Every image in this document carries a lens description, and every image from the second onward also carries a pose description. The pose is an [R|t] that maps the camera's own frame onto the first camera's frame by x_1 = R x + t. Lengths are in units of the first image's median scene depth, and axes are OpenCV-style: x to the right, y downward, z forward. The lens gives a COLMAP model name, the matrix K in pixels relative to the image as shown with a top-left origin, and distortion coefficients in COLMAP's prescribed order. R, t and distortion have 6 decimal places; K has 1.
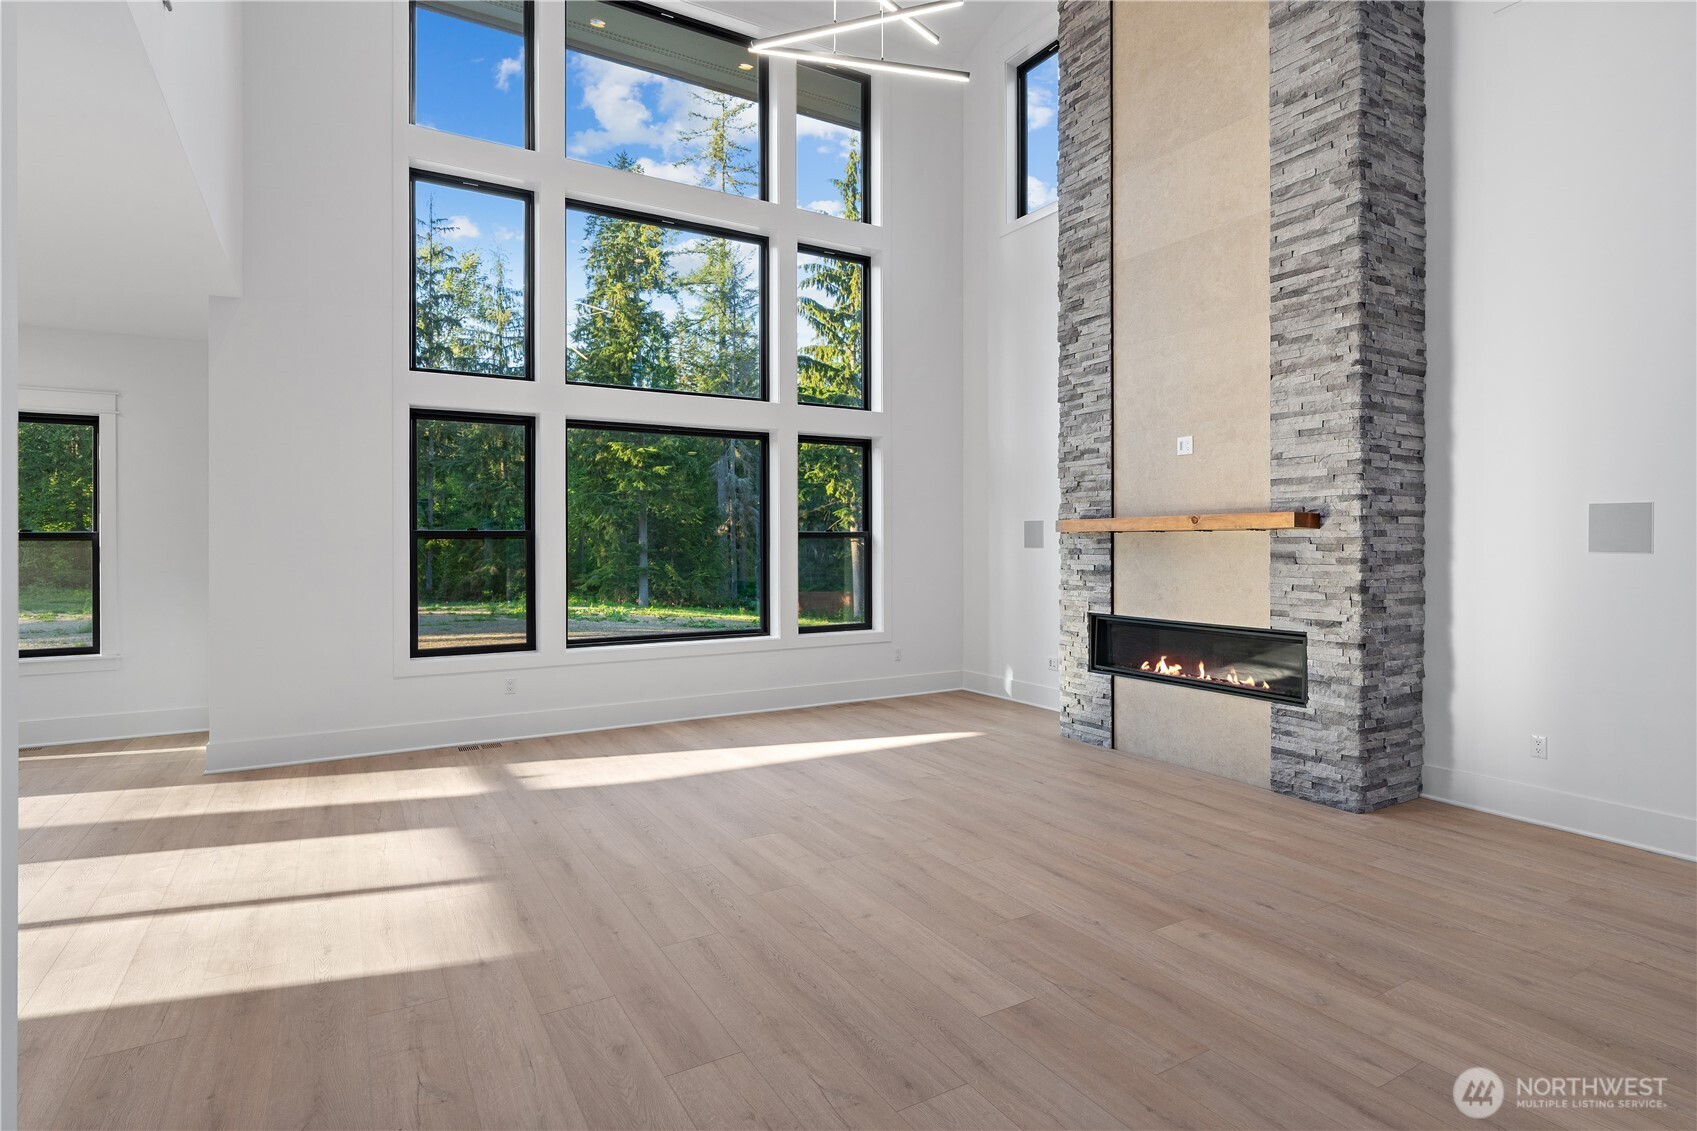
lens RADIAL K [[869.3, 0, 851.1], [0, 869.3, 539.9], [0, 0, 1]] dist [-0.003314, 0.000950]
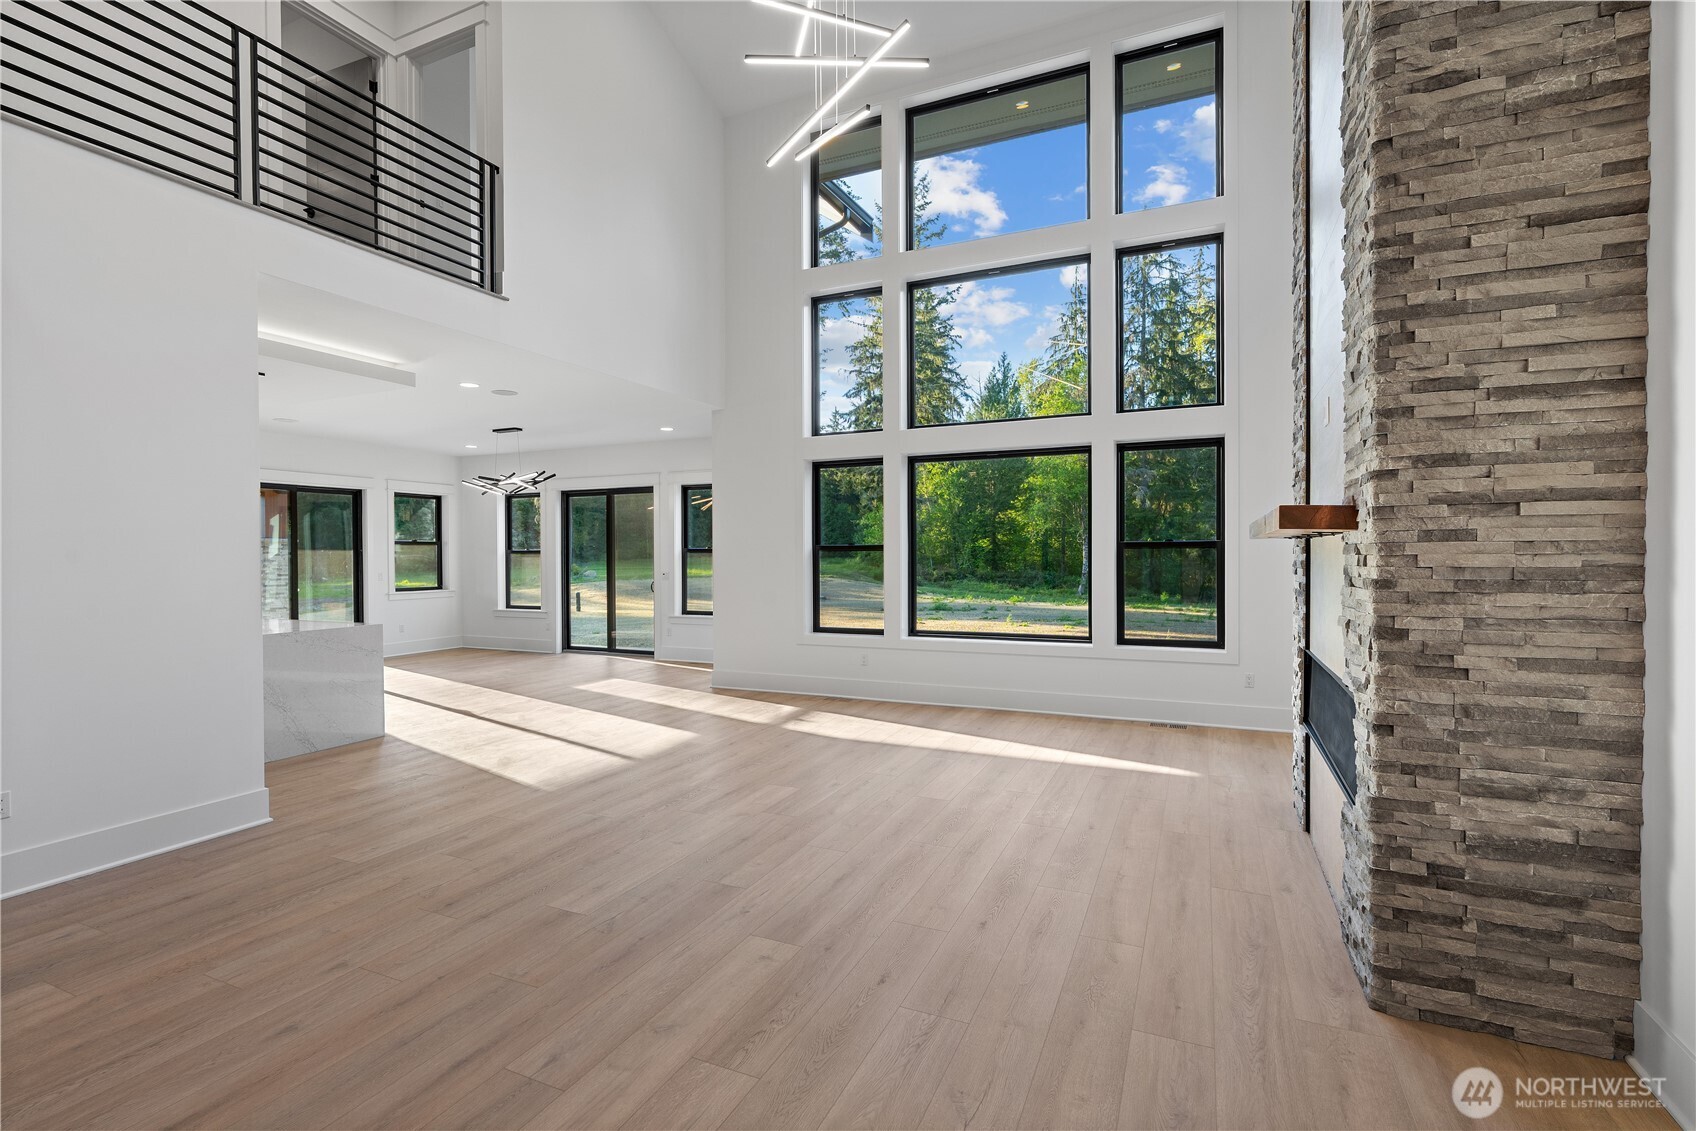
lens RADIAL K [[777.7, 0, 850.6], [0, 777.7, 560.5], [0, 0, 1]] dist [-0.010872, 0.003637]
pose [[0.568610, 0.005357, -0.822590, 0.656368], [0.006767, 0.999914, 0.011190, 0.000159], [0.822580, -0.011930, 0.568525, 0.329465]]
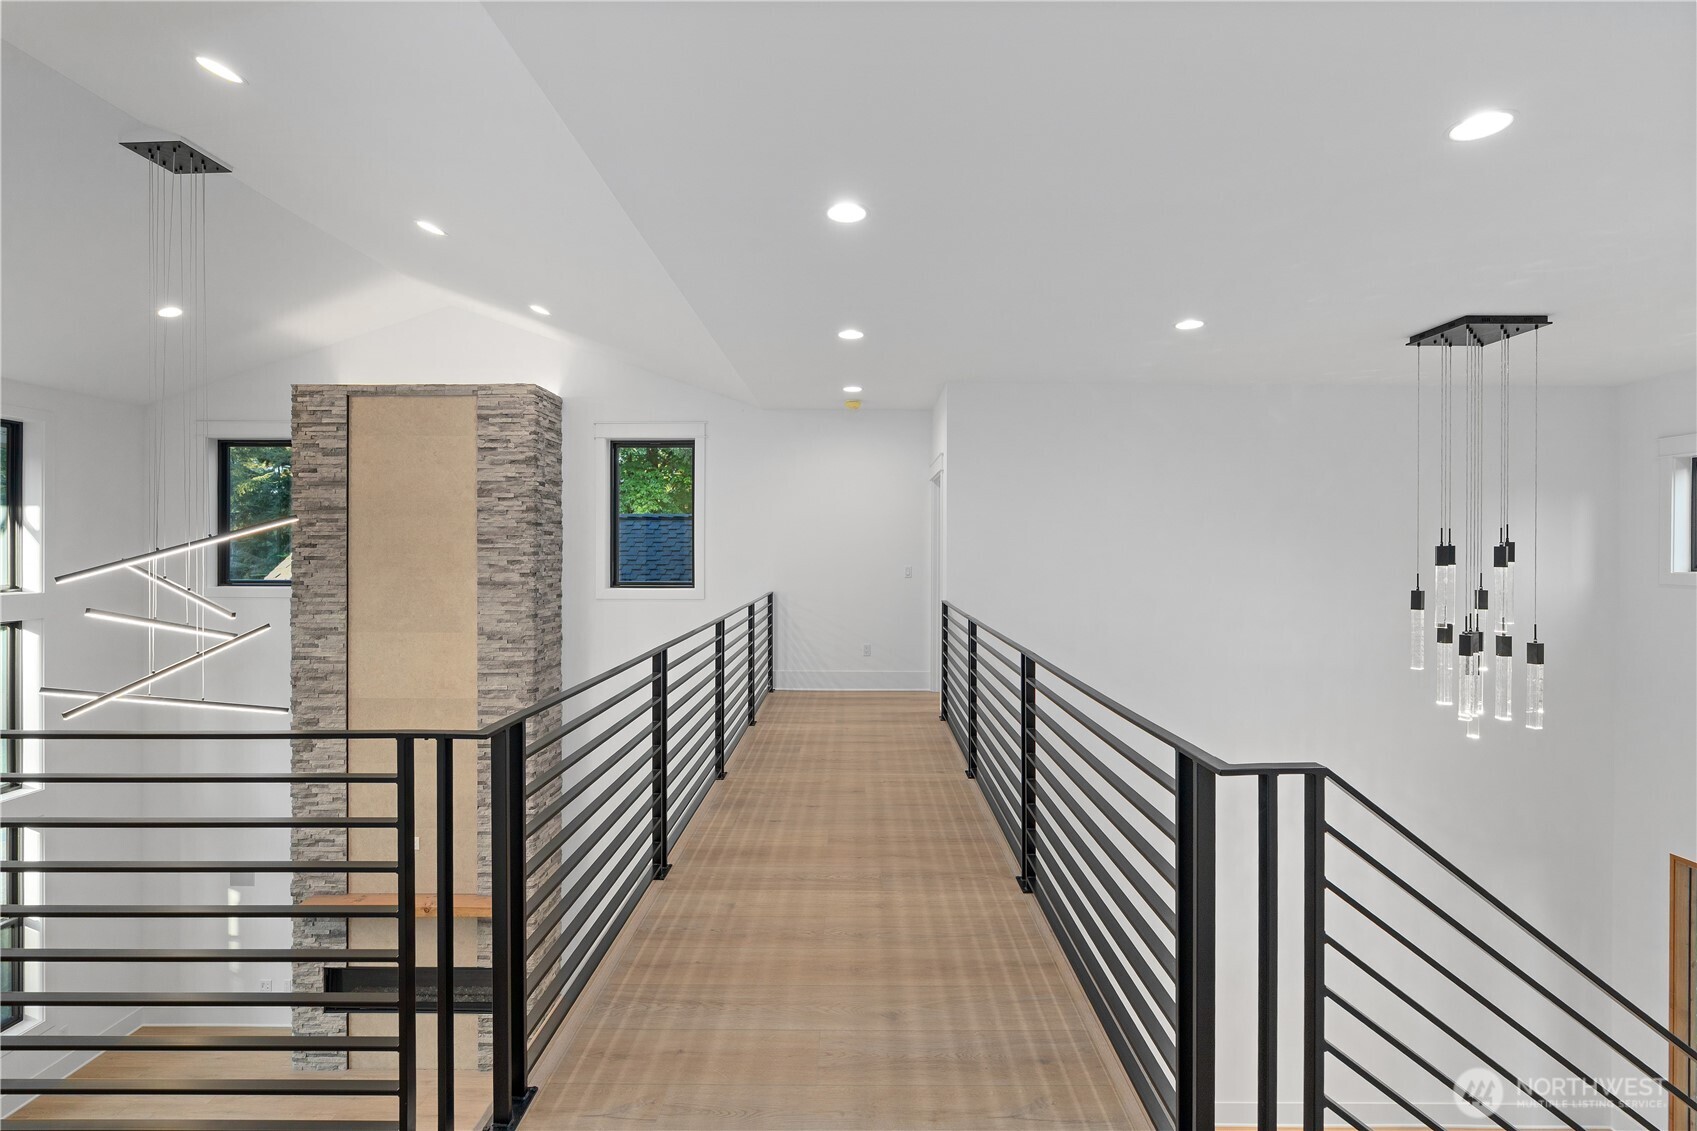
lens RADIAL K [[778.2, 0, 841.8], [0, 778.2, 558.5], [0, 0, 1]] dist [-0.010872, 0.003637]
pose [[0.520694, 0.001796, 0.853741, -0.324522], [-0.004927, 0.999987, 0.000901, -0.563562], [-0.853729, -0.004675, 0.520697, -0.251055]]
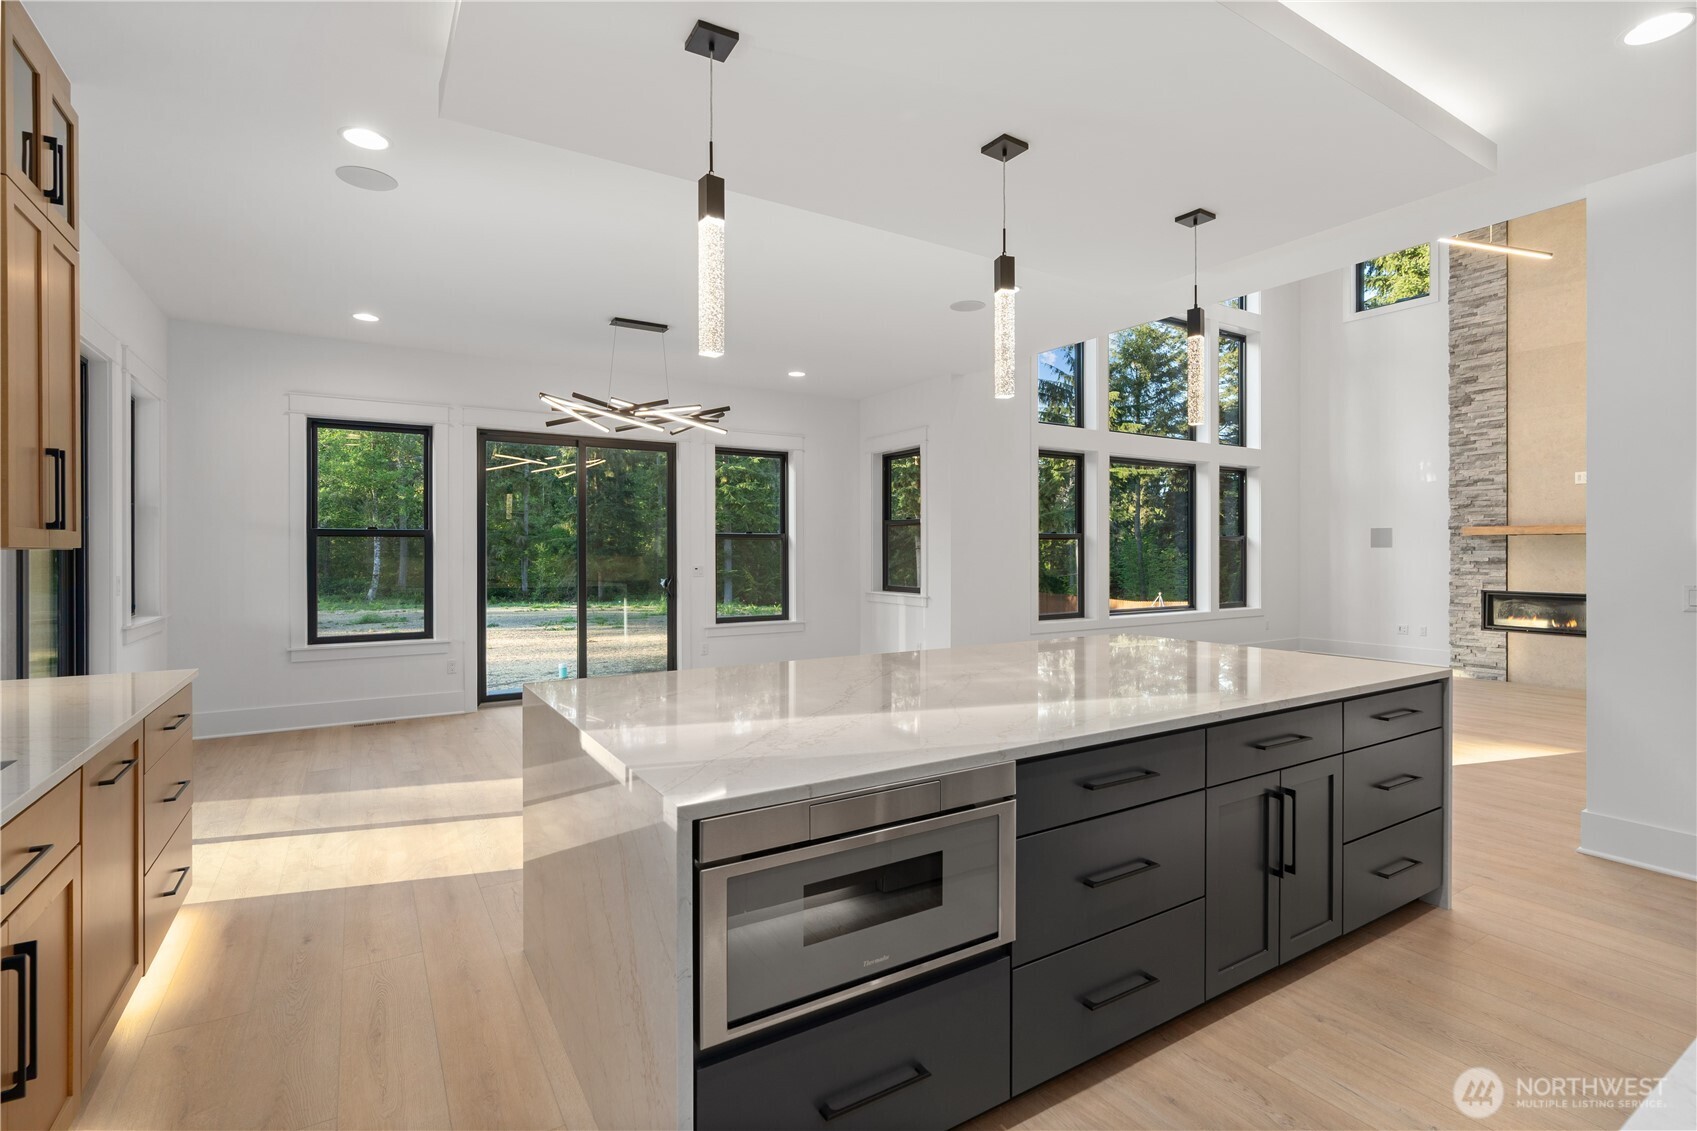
lens RADIAL K [[781.2, 0, 866.6], [0, 781.2, 540.1], [0, 0, 1]] dist [-0.000769, 0.000198]
pose [[0.999529, 0.002684, 0.030563, -0.879141], [-0.002702, 0.999996, 0.000557, 0.001390], [-0.030561, -0.000640, 0.999533, -0.312356]]
